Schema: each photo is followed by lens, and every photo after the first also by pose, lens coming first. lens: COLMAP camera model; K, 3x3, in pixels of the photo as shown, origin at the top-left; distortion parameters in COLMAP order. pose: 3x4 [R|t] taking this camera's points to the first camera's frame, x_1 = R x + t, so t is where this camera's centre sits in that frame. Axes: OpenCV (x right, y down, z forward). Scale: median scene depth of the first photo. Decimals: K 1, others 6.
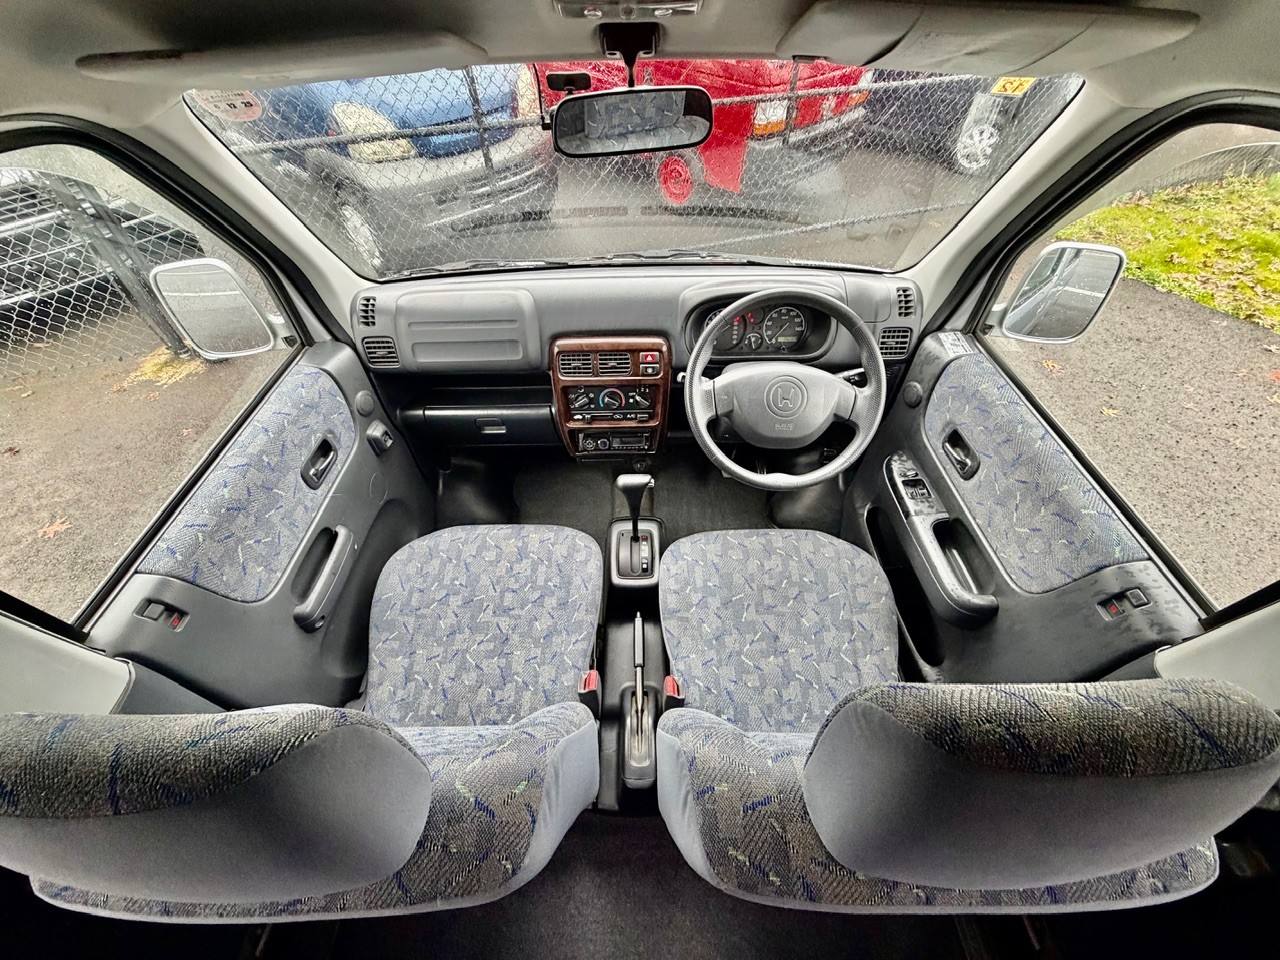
lens RADIAL K [[508.8, 0, 640.2], [0, 508.8, 480.2], [0, 0, 1]] dist [-0.002343, 0.000980]
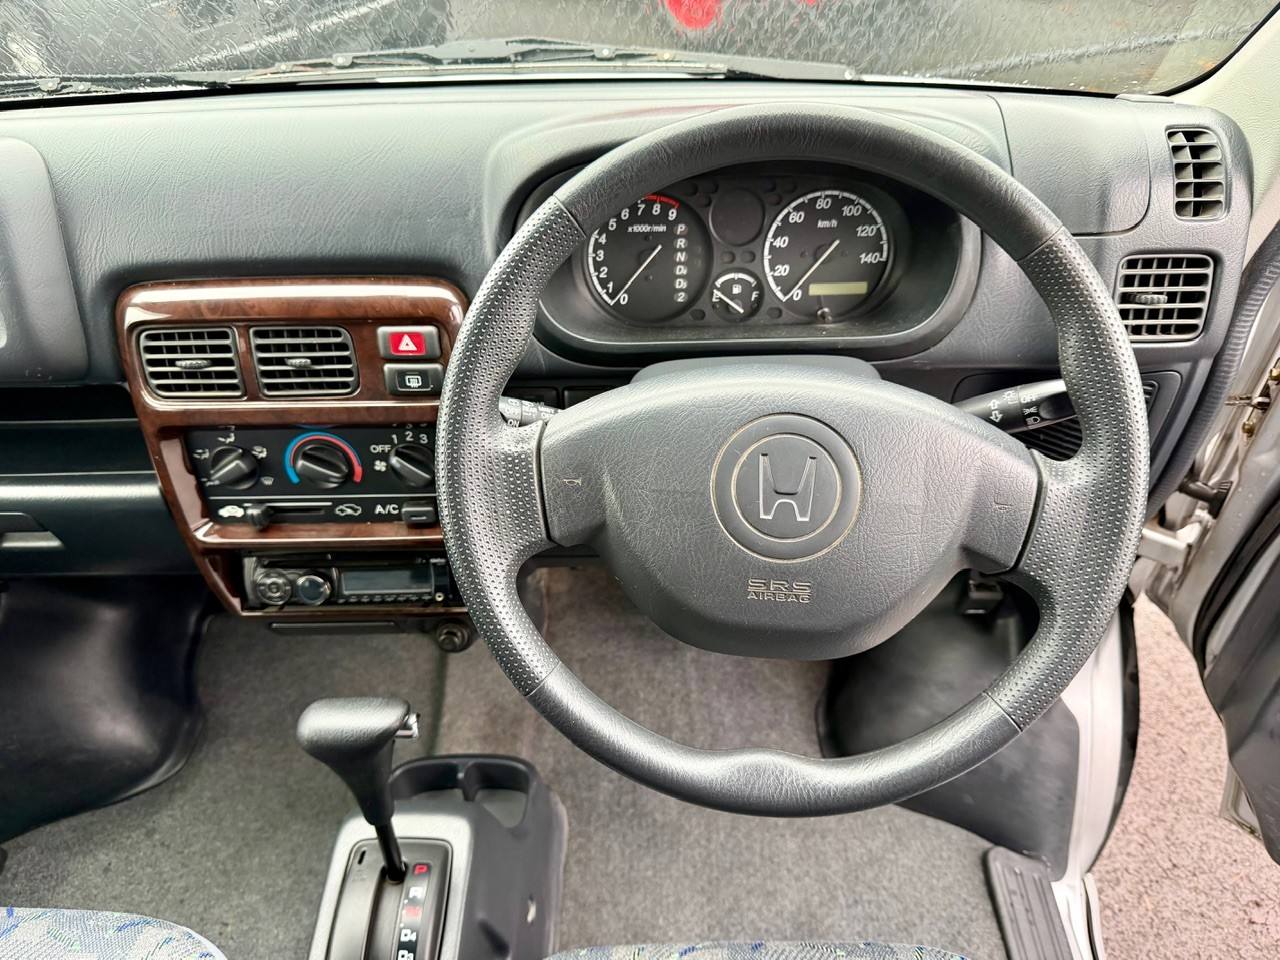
lens RADIAL K [[911.2, 0, 649.7], [0, 911.2, 497.4], [0, 0, 1]] dist [0.026881, -0.039309]
pose [[0.999775, 0.004506, -0.020742, 0.183956], [-0.005660, 0.998419, -0.055932, -0.107210], [0.020457, 0.056037, 0.998219, 0.412691]]
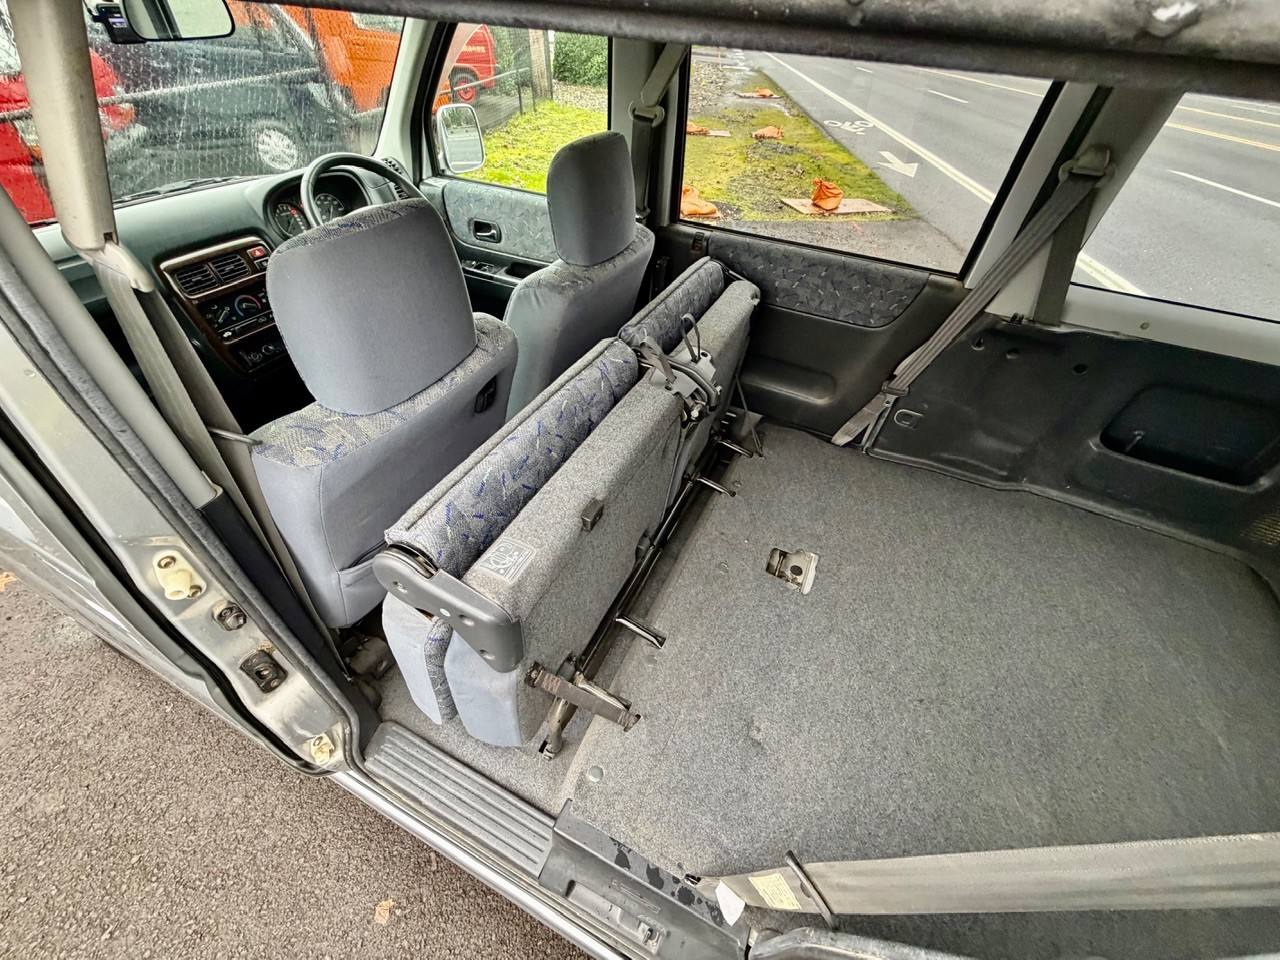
lens RADIAL K [[508.8, 0, 640.0], [0, 508.8, 471.7], [0, 0, 1]] dist [-0.002343, 0.000980]
pose [[0.430589, -0.582839, 0.689124, -0.693315], [0.622135, 0.744824, 0.241216, 0.396368], [-0.653866, 0.324863, 0.683317, -0.213485]]
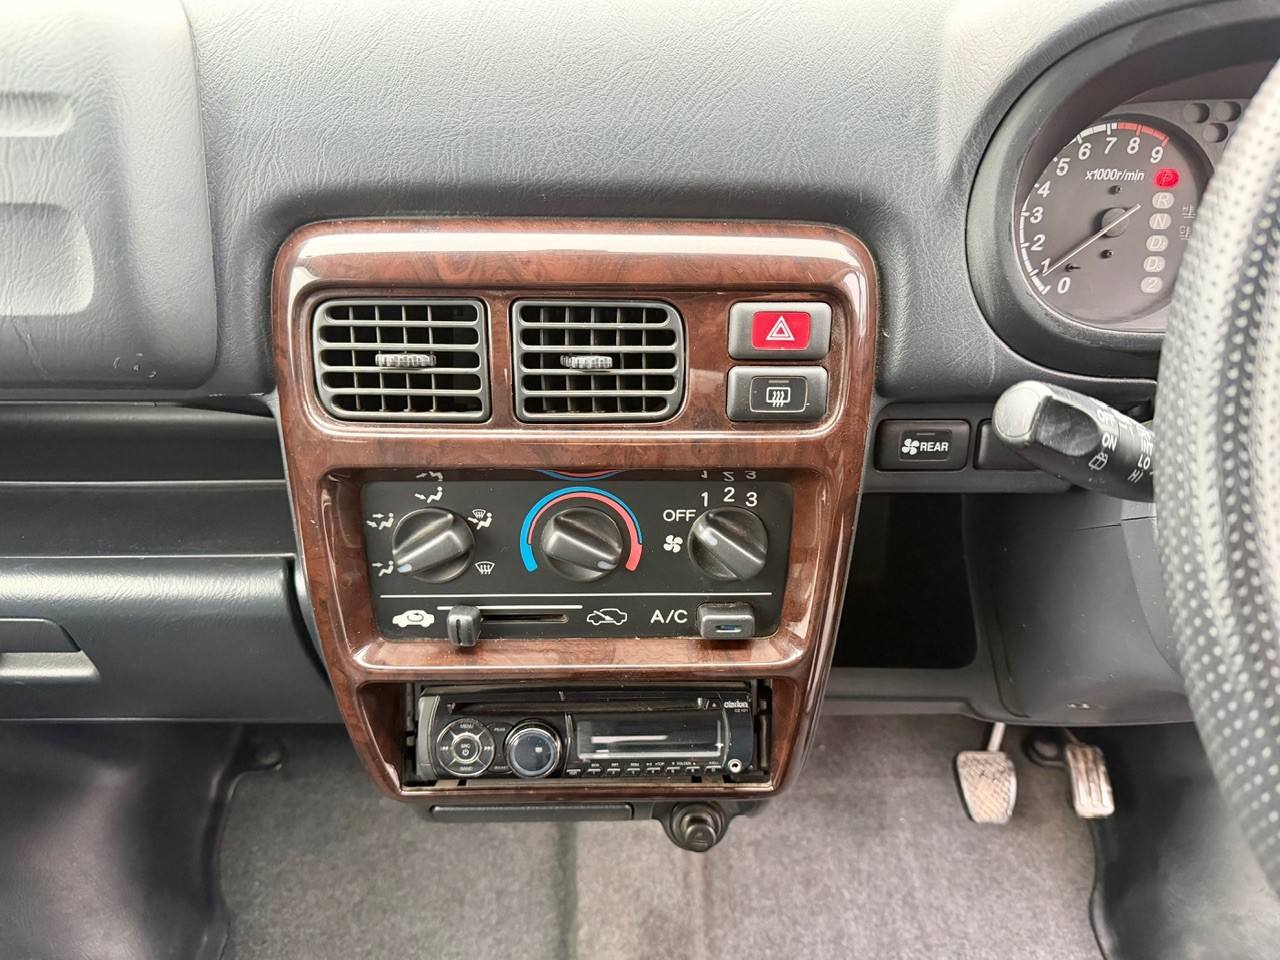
lens RADIAL K [[957.6, 0, 636.3], [0, 957.6, 500.8], [0, 0, 1]] dist [0.005995, -0.024116]
pose [[0.999690, 0.016936, 0.018254, -0.041541], [-0.013173, 0.981791, -0.189505, -0.105052], [-0.021131, 0.189205, 0.981710, 0.644169]]
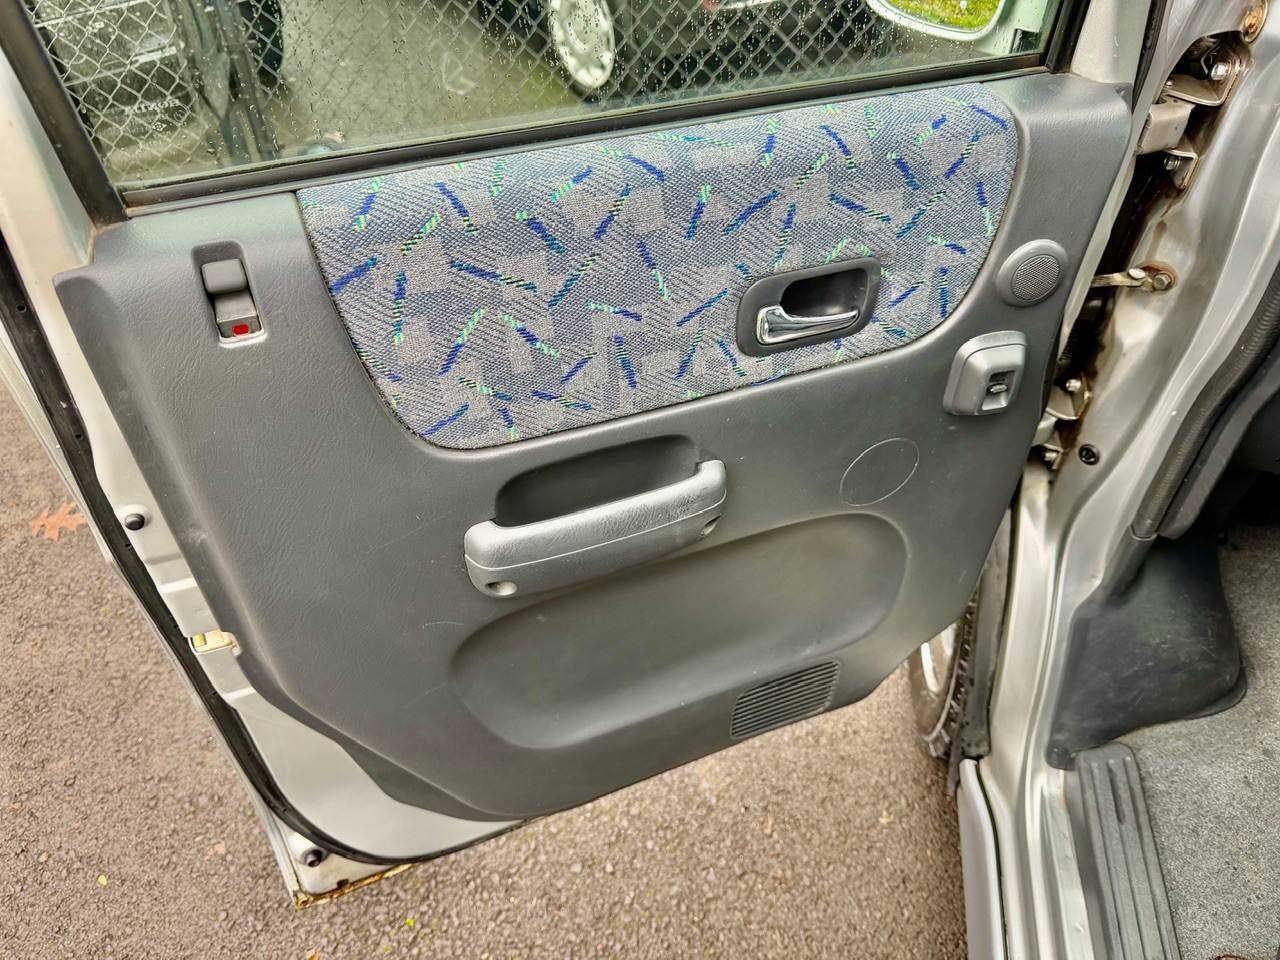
lens RADIAL K [[911.2, 0, 636.6], [0, 911.2, 488.7], [0, 0, 1]] dist [0.026881, -0.039309]
pose [[0.392983, 0.632419, -0.667541, -0.138331], [-0.688592, 0.683514, 0.242176, -0.017039], [0.609430, 0.364493, 0.704088, 0.444078]]
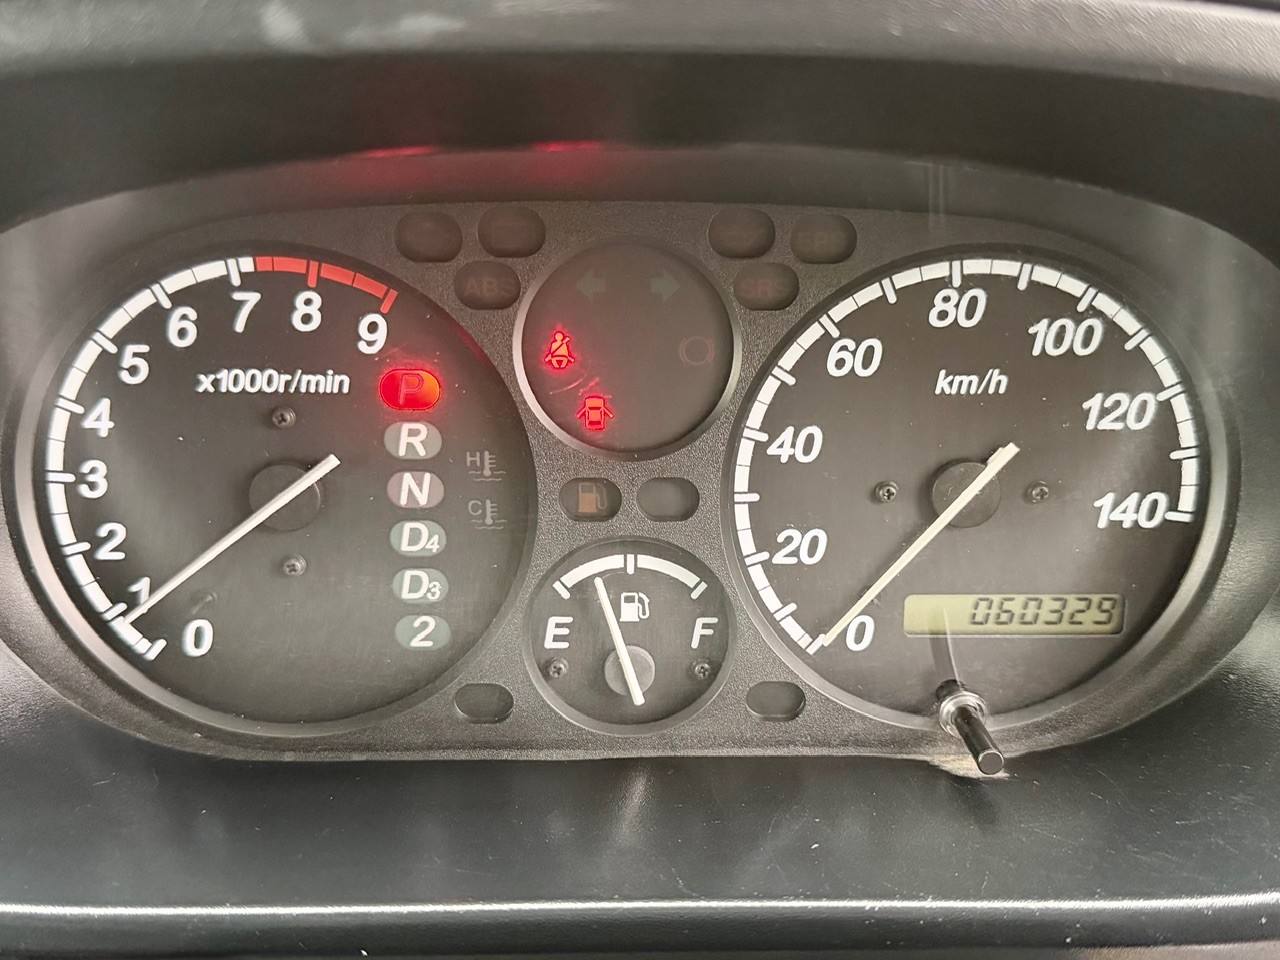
lens RADIAL K [[911.2, 0, 700.6], [0, 911.2, 462.4], [0, 0, 1]] dist [0.026881, -0.039309]
pose [[0.999721, 0.020363, 0.011999, 0.240233], [-0.016766, 0.968813, -0.247225, -0.271434], [-0.016659, 0.246955, 0.968884, 0.865588]]
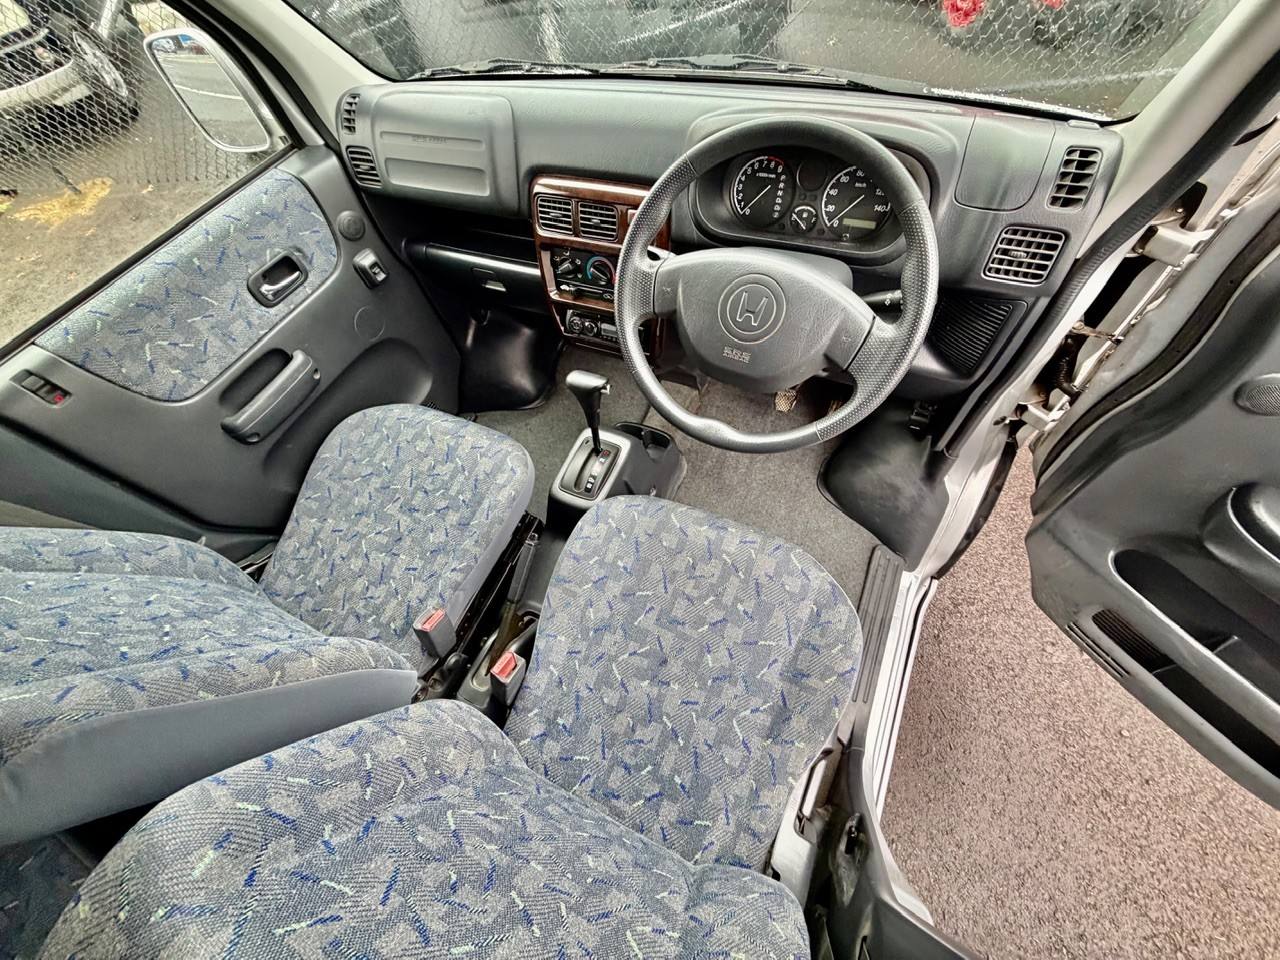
lens RADIAL K [[508.8, 0, 641.6], [0, 508.8, 481.1], [0, 0, 1]] dist [-0.002343, 0.000980]
pose [[0.896543, 0.311687, -0.314740, 0.359302], [-0.235762, 0.937310, 0.256646, -0.076198], [0.375002, -0.155890, 0.913823, 0.275157]]
